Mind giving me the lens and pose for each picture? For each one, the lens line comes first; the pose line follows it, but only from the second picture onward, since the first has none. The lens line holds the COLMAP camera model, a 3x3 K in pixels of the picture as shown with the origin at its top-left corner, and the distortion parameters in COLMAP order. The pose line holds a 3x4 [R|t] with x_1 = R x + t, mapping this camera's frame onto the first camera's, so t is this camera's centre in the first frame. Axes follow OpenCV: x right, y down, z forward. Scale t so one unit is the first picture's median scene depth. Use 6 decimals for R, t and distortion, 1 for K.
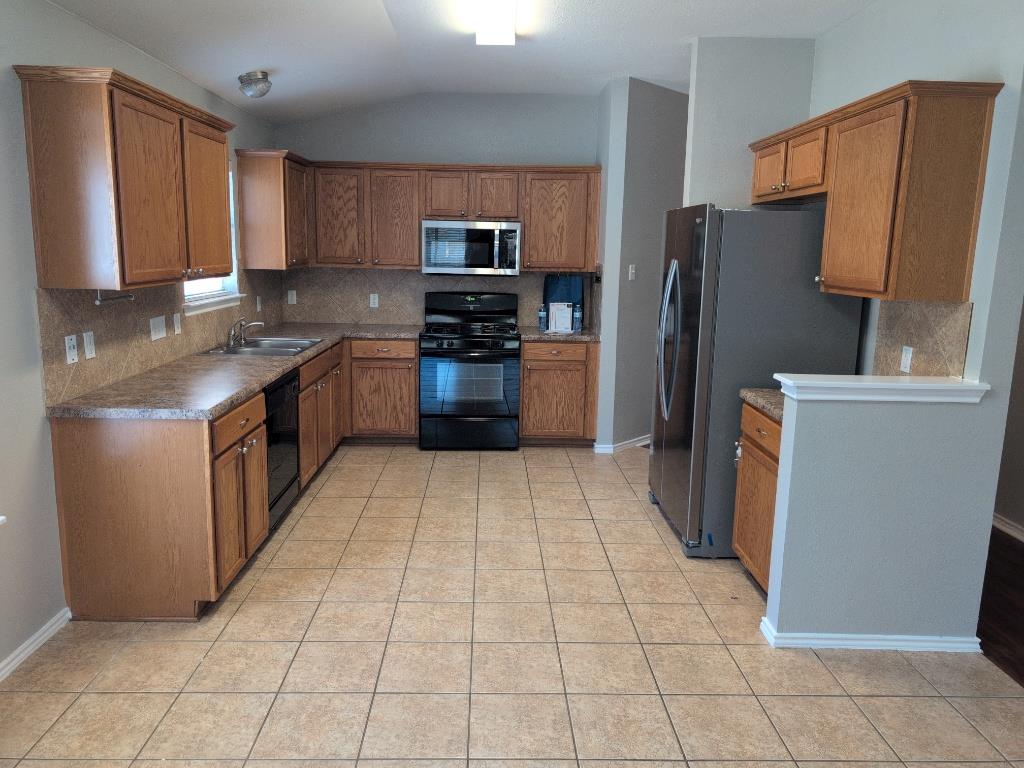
lens RADIAL K [[738.4, 0, 512.0], [0, 738.4, 384.0], [0, 0, 1]] dist [-0.004067, 0.001258]
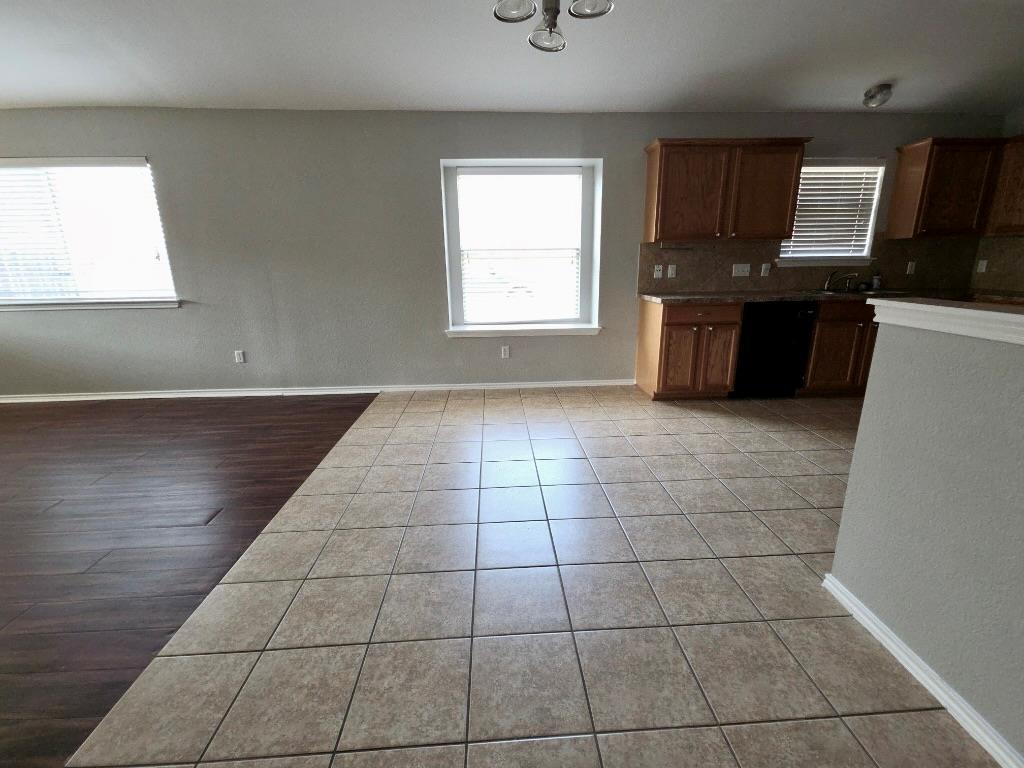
lens RADIAL K [[460.5, 0, 512.0], [0, 460.5, 384.0], [0, 0, 1]] dist [0.001252, 0.000181]
pose [[0.021442, 0.244866, -0.969320, 0.917690], [-0.165449, 0.957044, 0.238105, 0.024417], [0.985985, 0.155267, 0.061034, 0.539489]]
